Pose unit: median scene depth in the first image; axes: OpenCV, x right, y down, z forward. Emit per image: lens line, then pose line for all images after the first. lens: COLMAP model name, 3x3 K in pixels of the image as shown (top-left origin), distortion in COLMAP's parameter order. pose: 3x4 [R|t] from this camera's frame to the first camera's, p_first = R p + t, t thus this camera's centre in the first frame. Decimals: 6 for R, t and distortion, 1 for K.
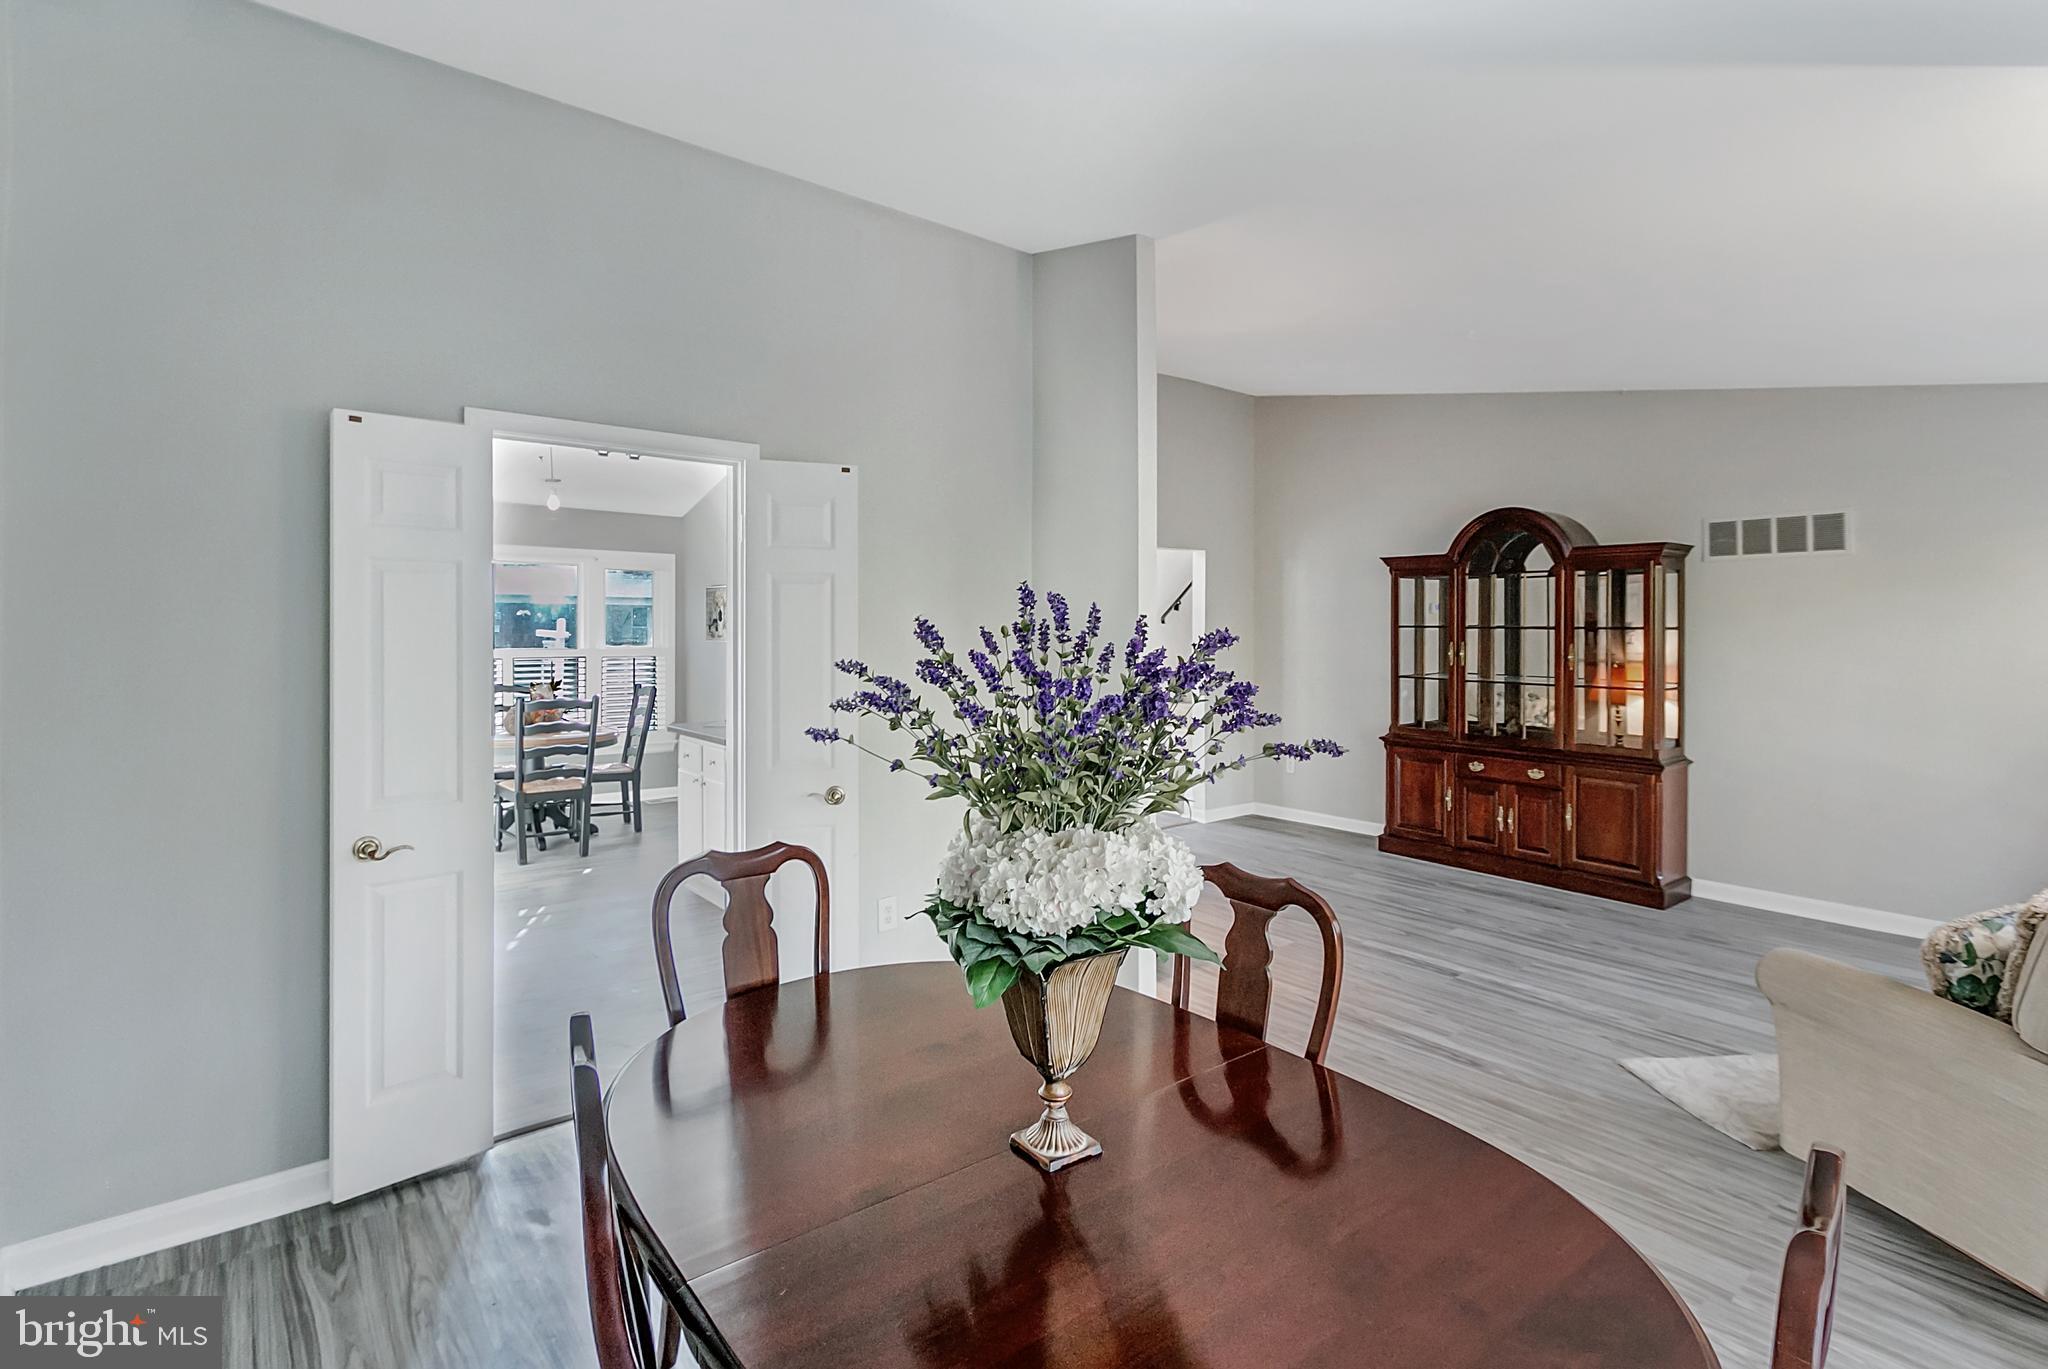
lens RADIAL K [[954.1, 0, 1018.6], [0, 954.1, 654.5], [0, 0, 1]] dist [-0.000775, -0.000538]
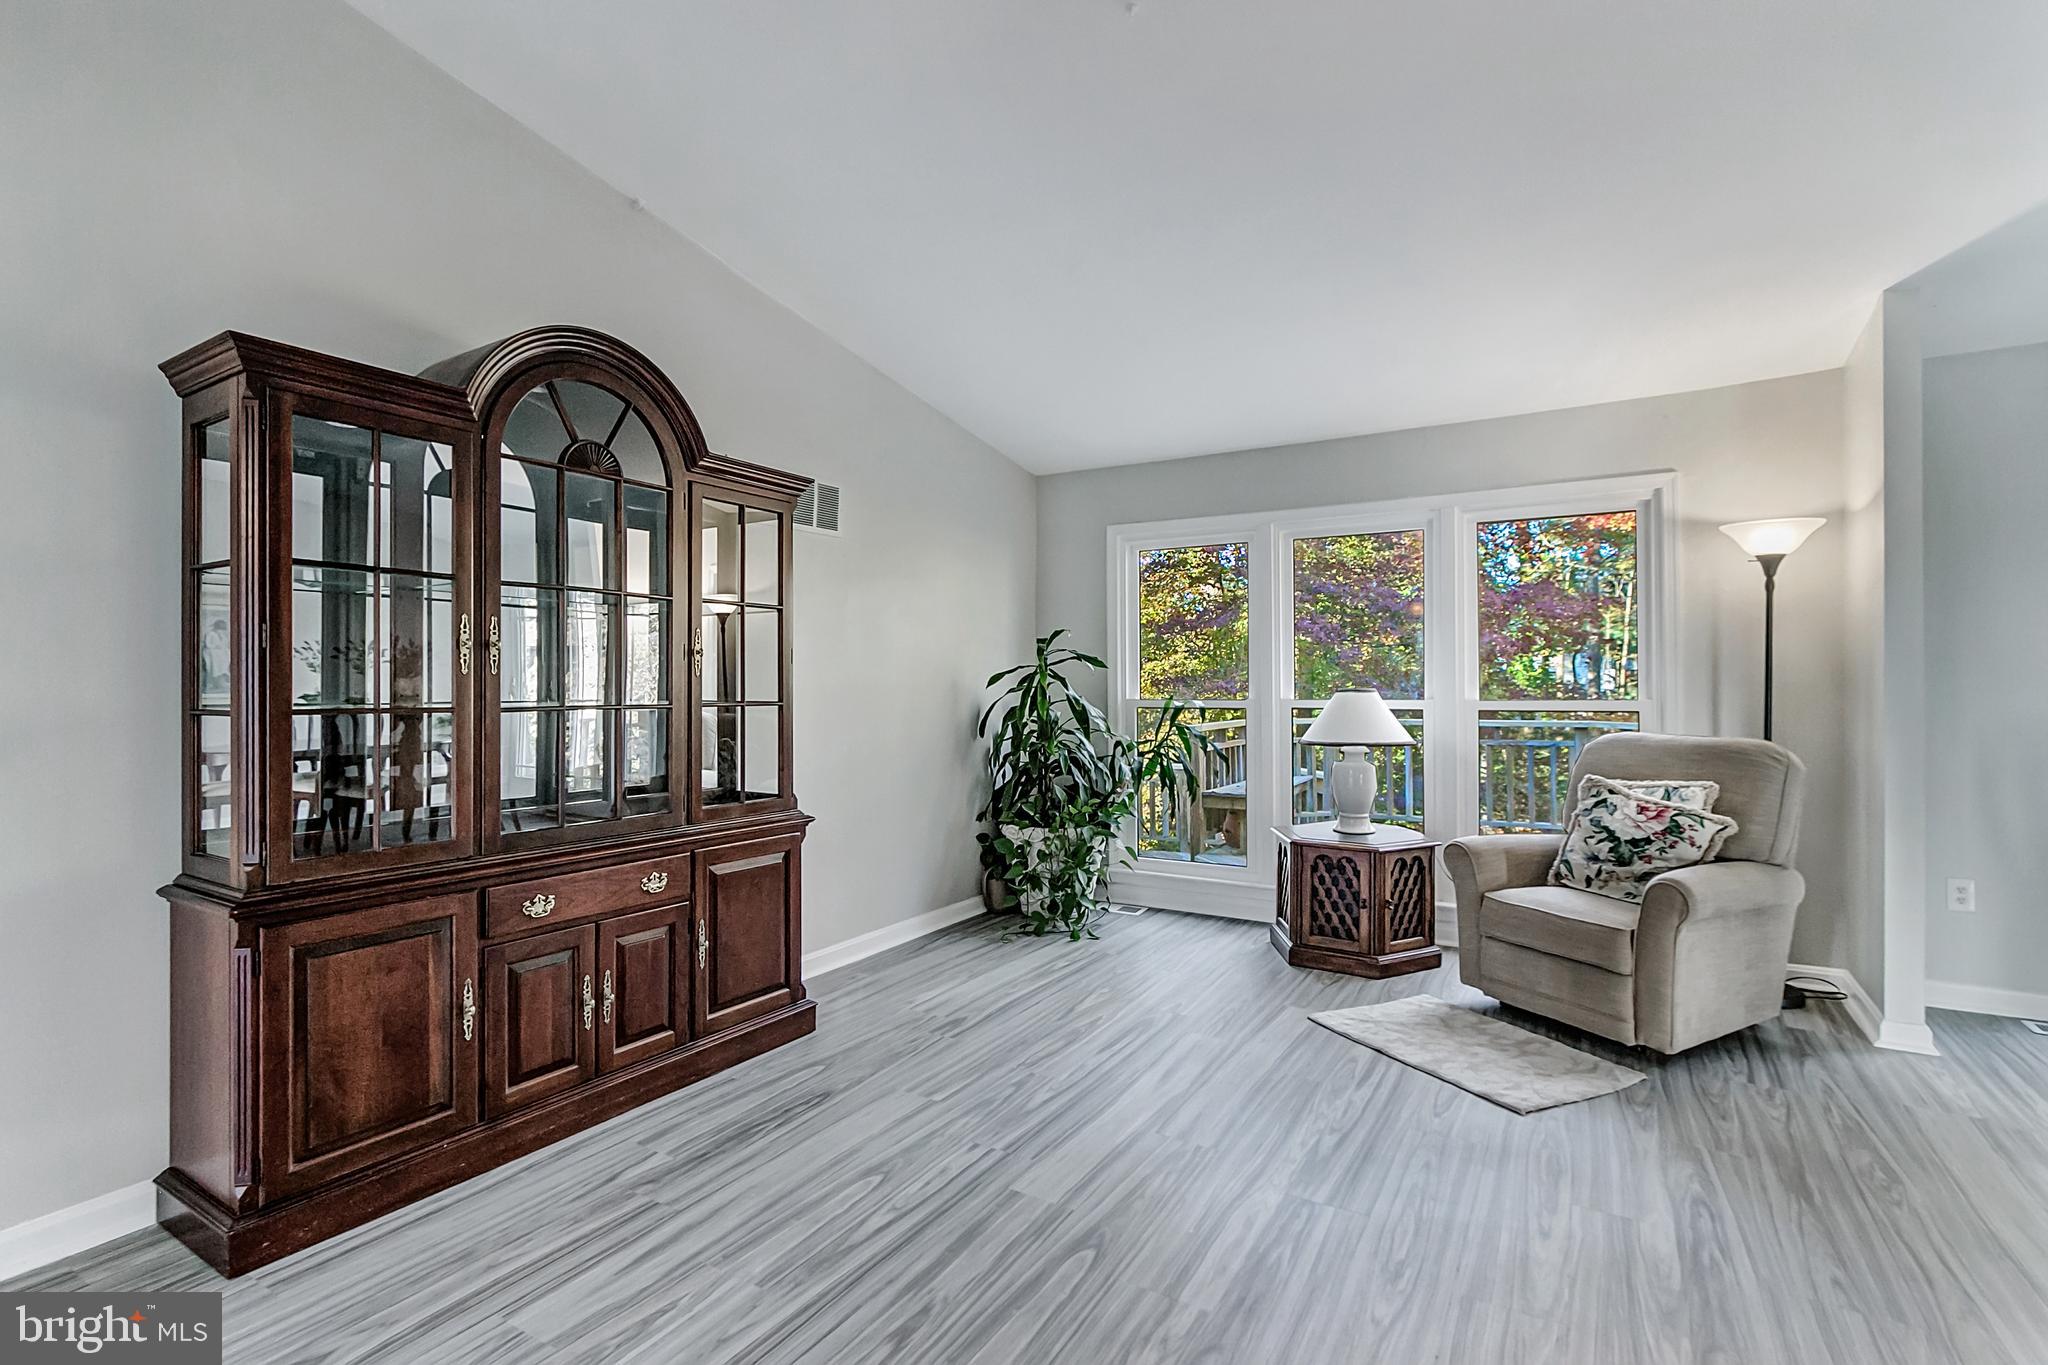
lens RADIAL K [[954.1, 0, 1018.6], [0, 954.1, 652.5], [0, 0, 1]] dist [-0.000775, -0.000538]
pose [[-0.330838, 0.011411, 0.943619, -0.019048], [0.020823, 0.999772, -0.004789, 0.005613], [-0.943458, 0.018065, -0.331000, 1.000963]]
